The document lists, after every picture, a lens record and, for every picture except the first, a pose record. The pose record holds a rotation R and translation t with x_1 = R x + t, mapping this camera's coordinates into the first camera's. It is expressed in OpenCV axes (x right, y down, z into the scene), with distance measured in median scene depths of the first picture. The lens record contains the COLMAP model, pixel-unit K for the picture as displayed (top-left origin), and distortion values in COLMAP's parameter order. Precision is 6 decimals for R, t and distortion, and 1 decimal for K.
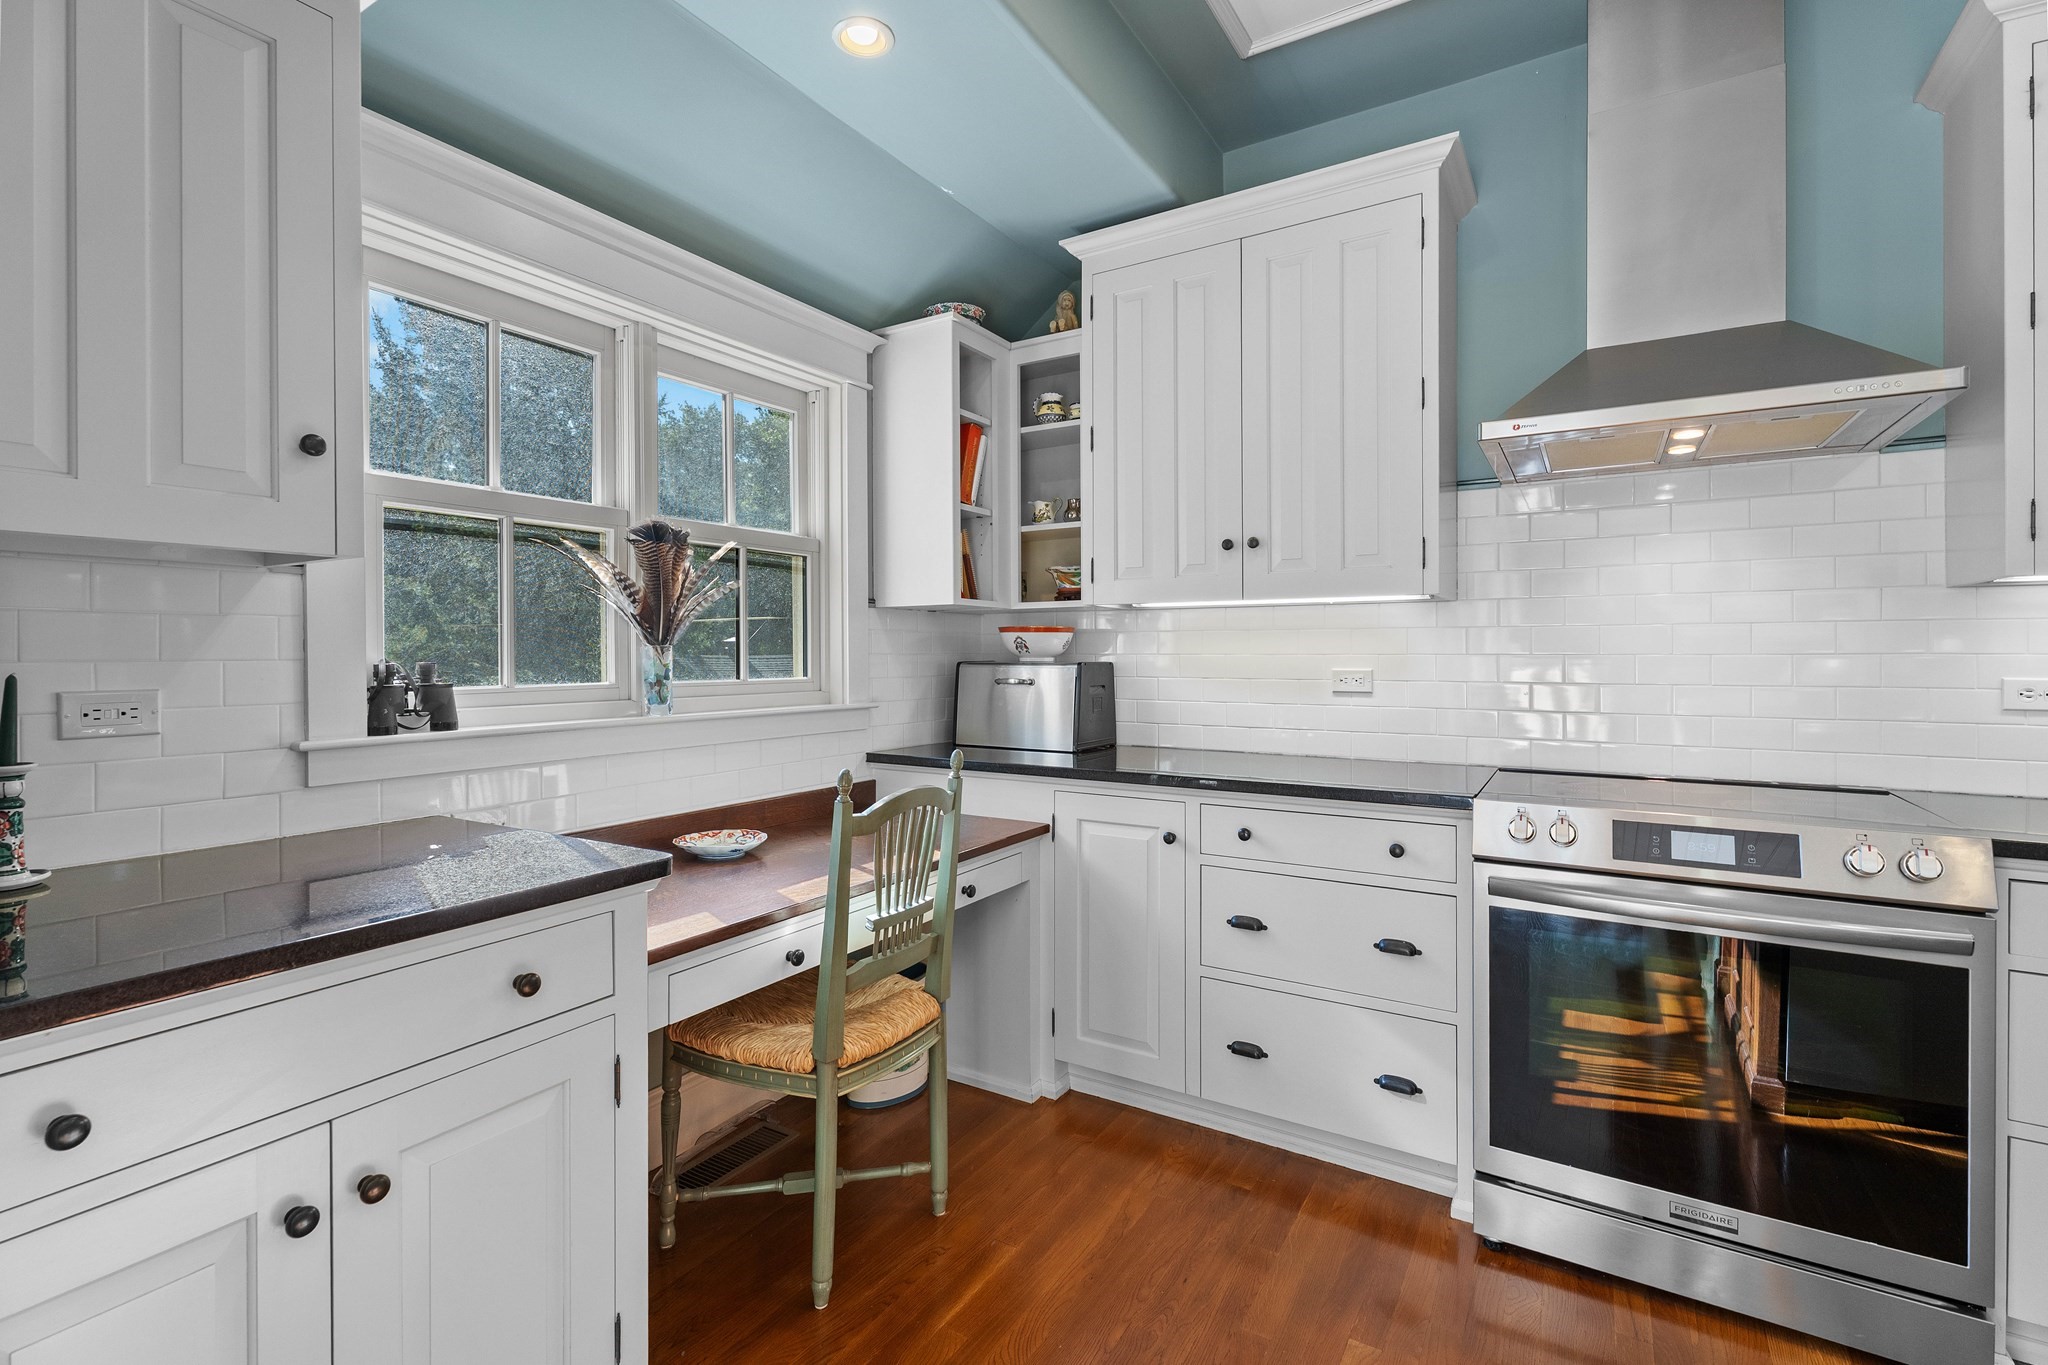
lens RADIAL K [[927.6, 0, 1009.4], [0, 927.6, 661.2], [0, 0, 1]] dist [0.000498, -0.000450]
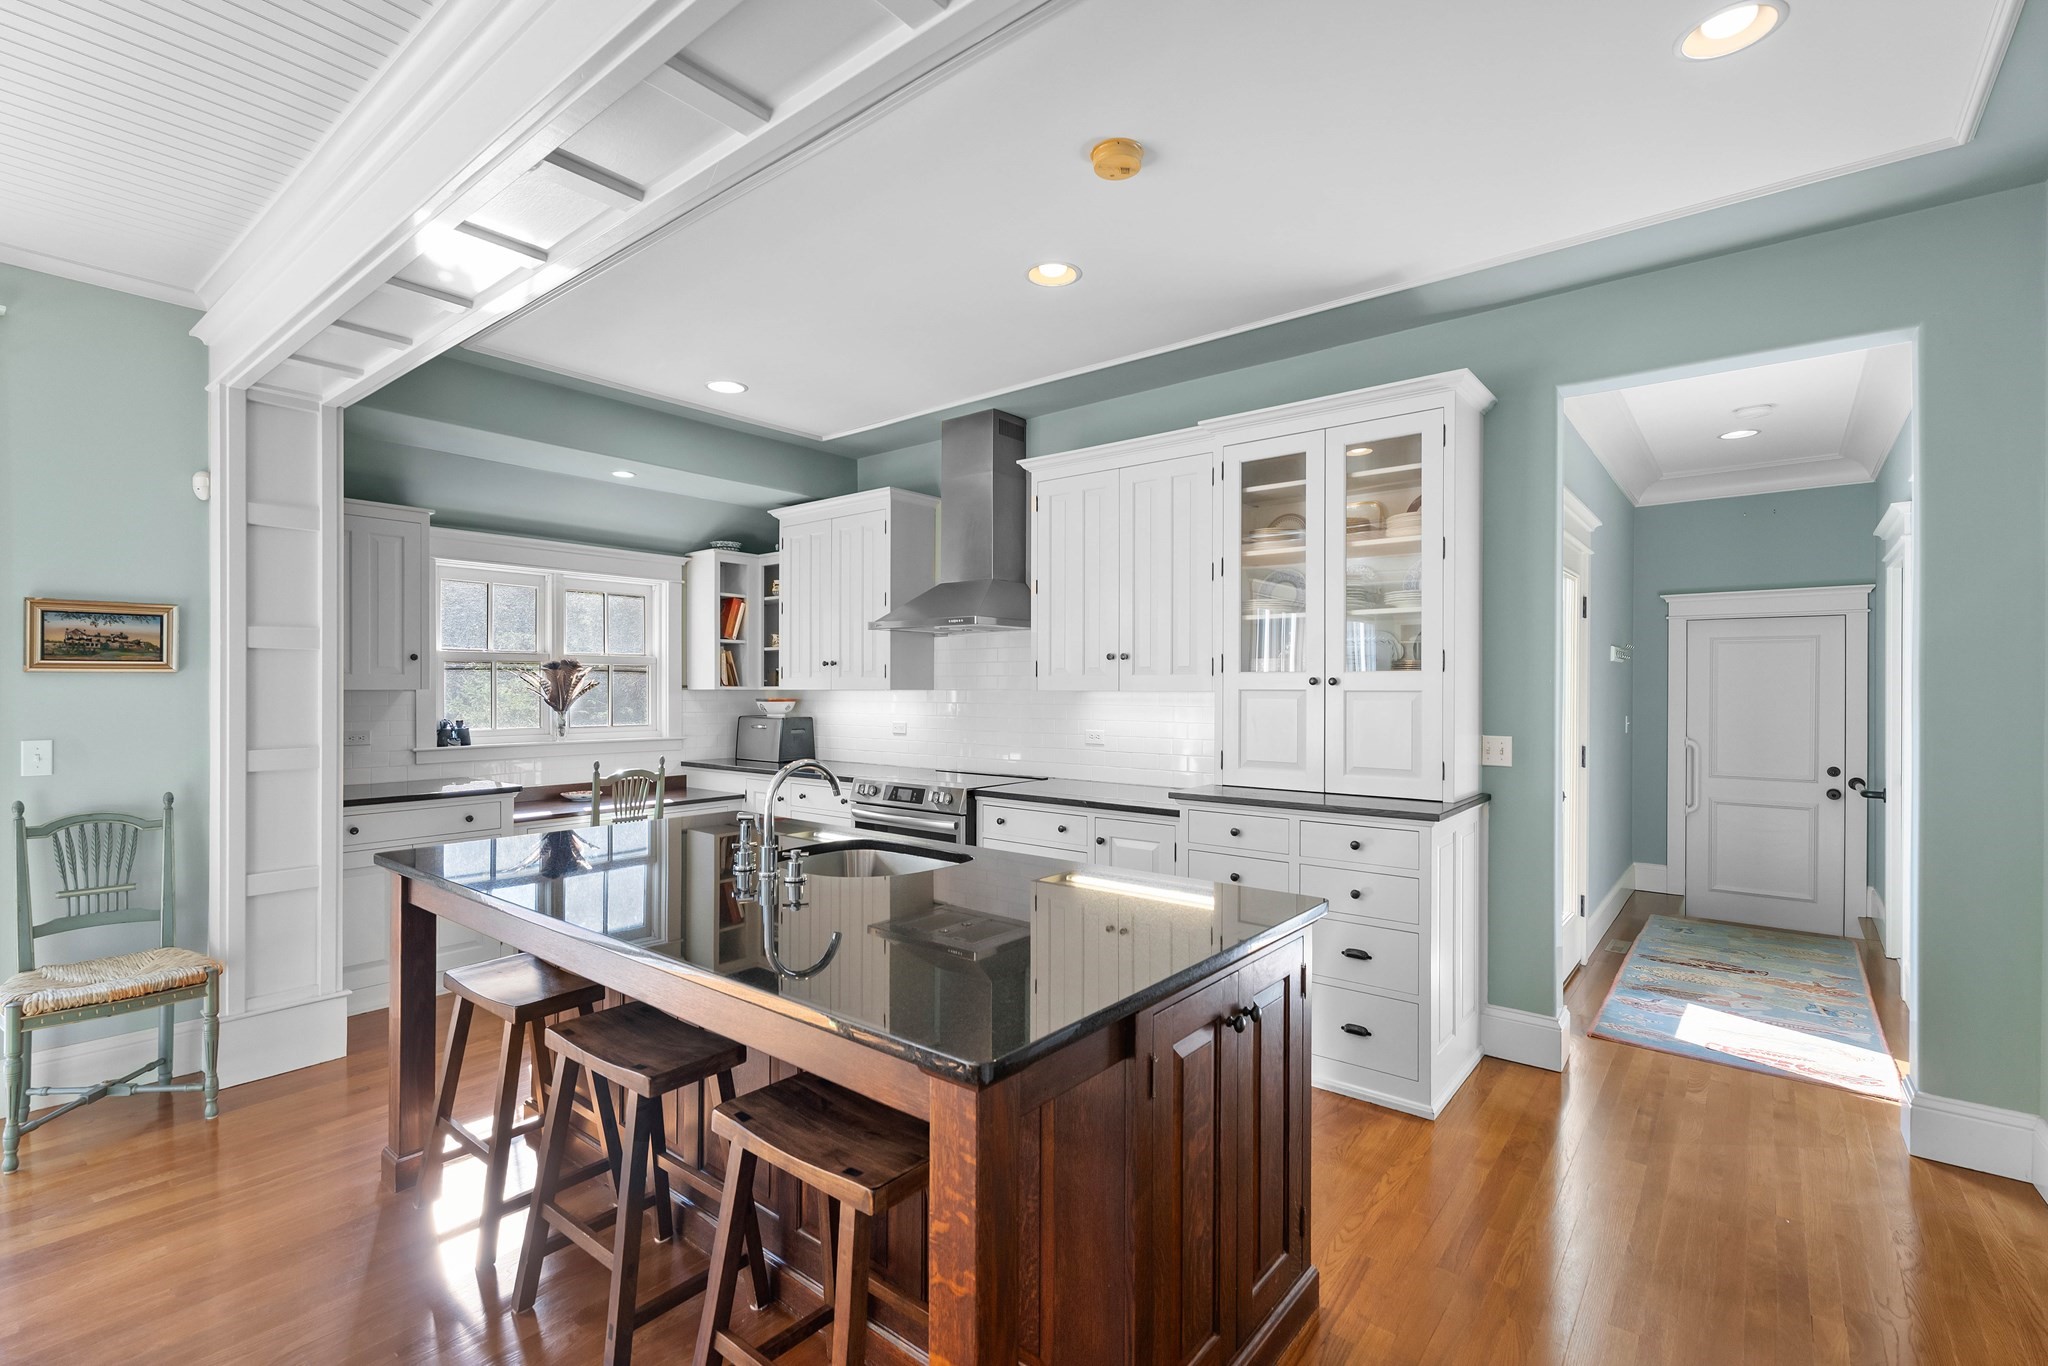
lens RADIAL K [[920.0, 0, 1014.0], [0, 920.0, 688.3], [0, 0, 1]] dist [0.000516, -0.000051]
pose [[0.992801, 0.001766, -0.119758, 1.120831], [-0.002652, 0.999970, -0.007238, -0.066309], [0.119742, 0.007504, 0.992777, -1.268803]]
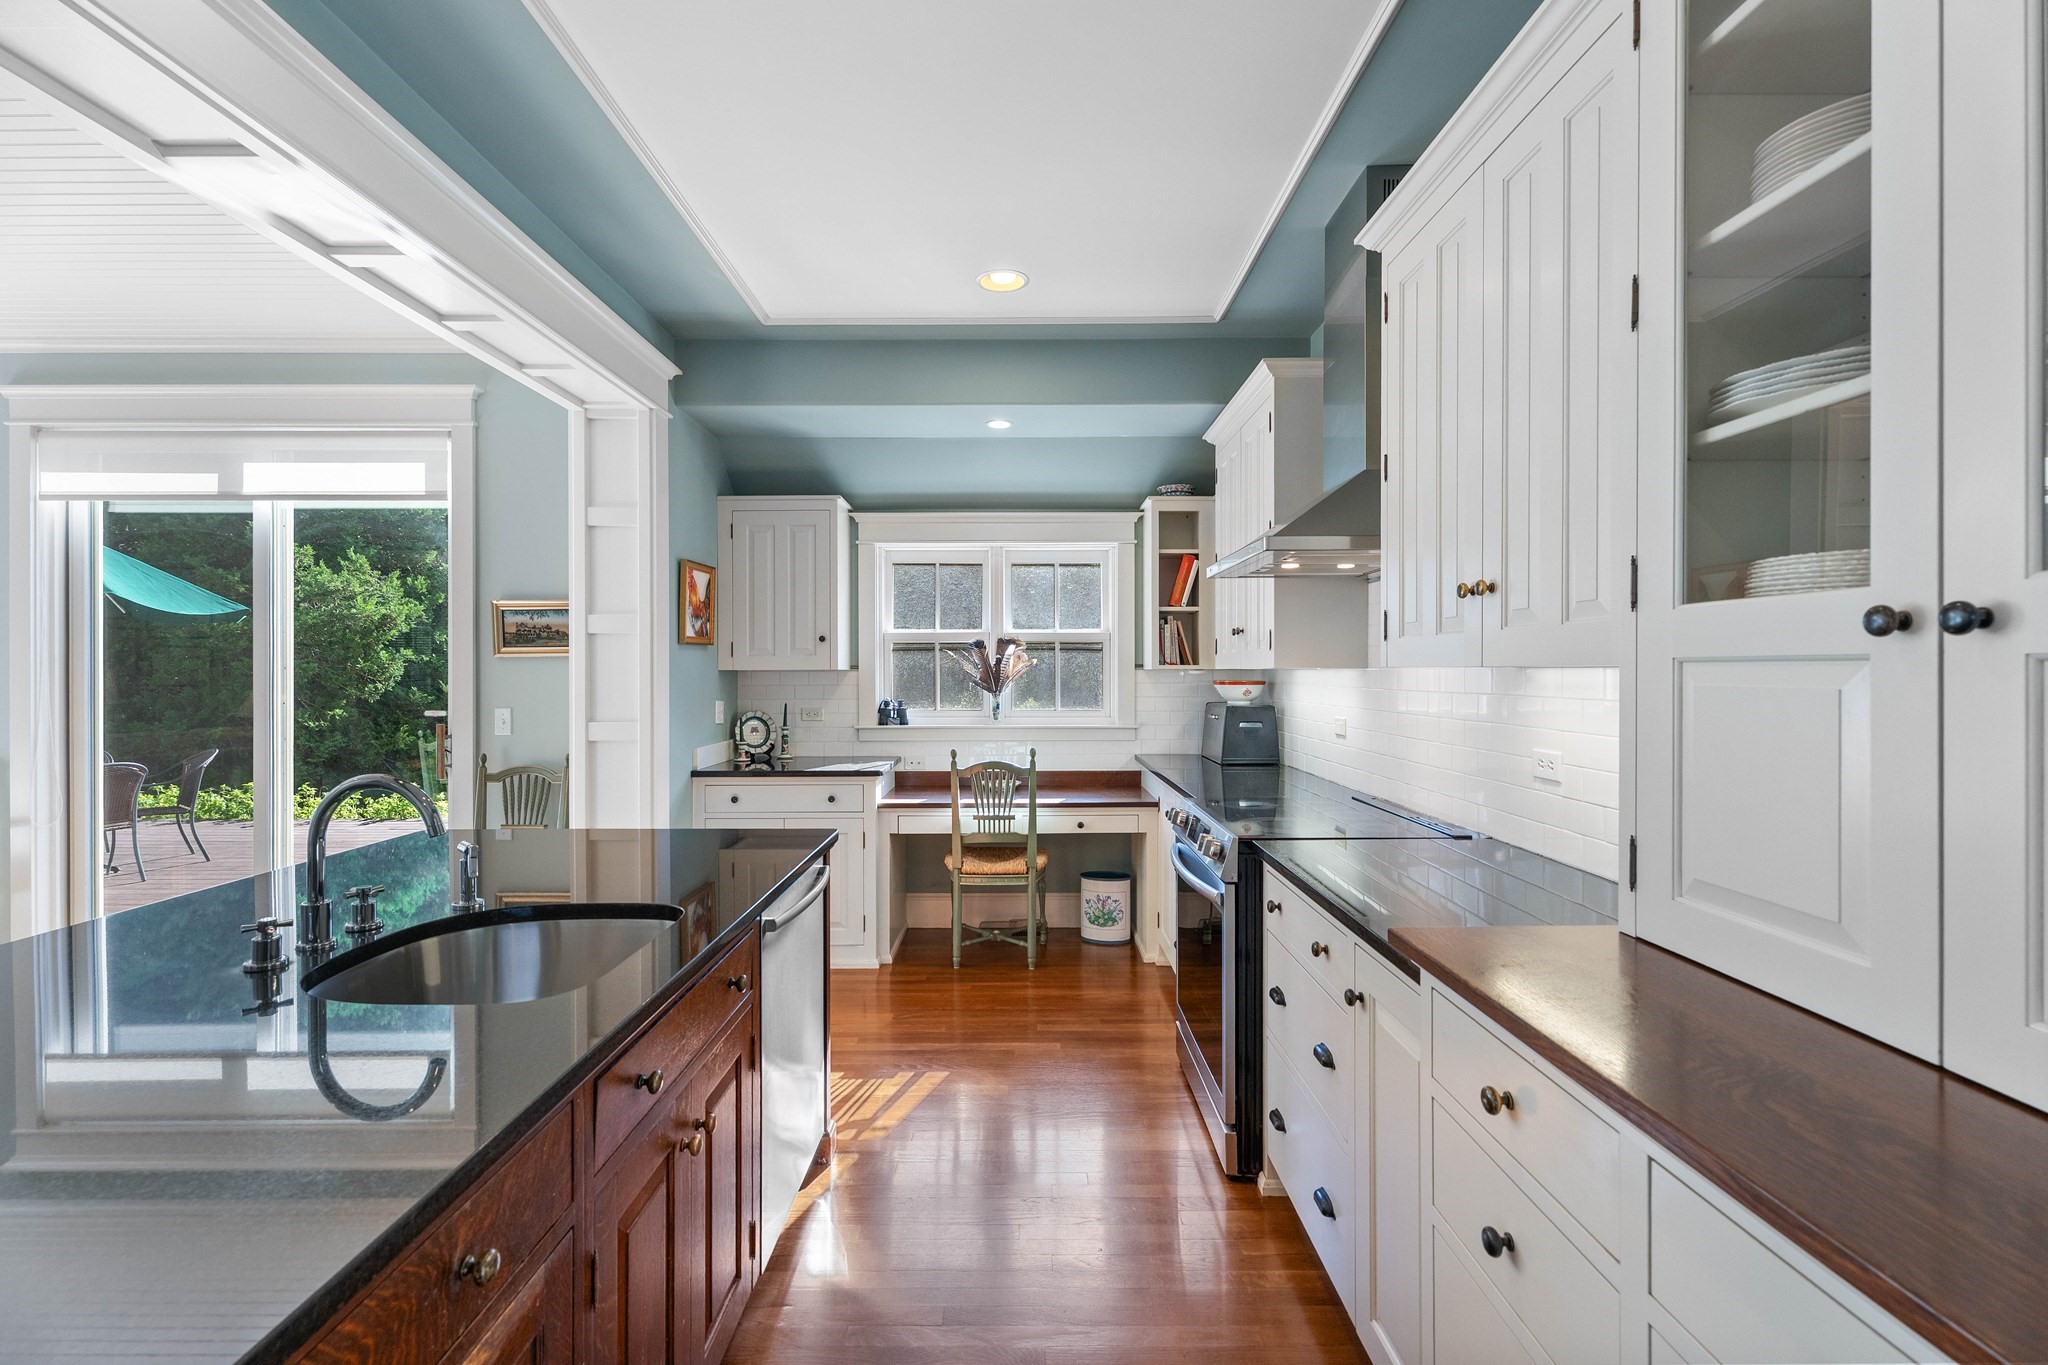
lens RADIAL K [[913.7, 0, 1024.0], [0, 913.7, 682.5], [0, 0, 1]] dist [-0.000364, -0.000133]
pose [[0.535695, 0.009608, -0.844357, 1.608407], [-0.004908, 0.999954, 0.008265, -0.065006], [0.844397, -0.000284, 0.535718, -0.118114]]
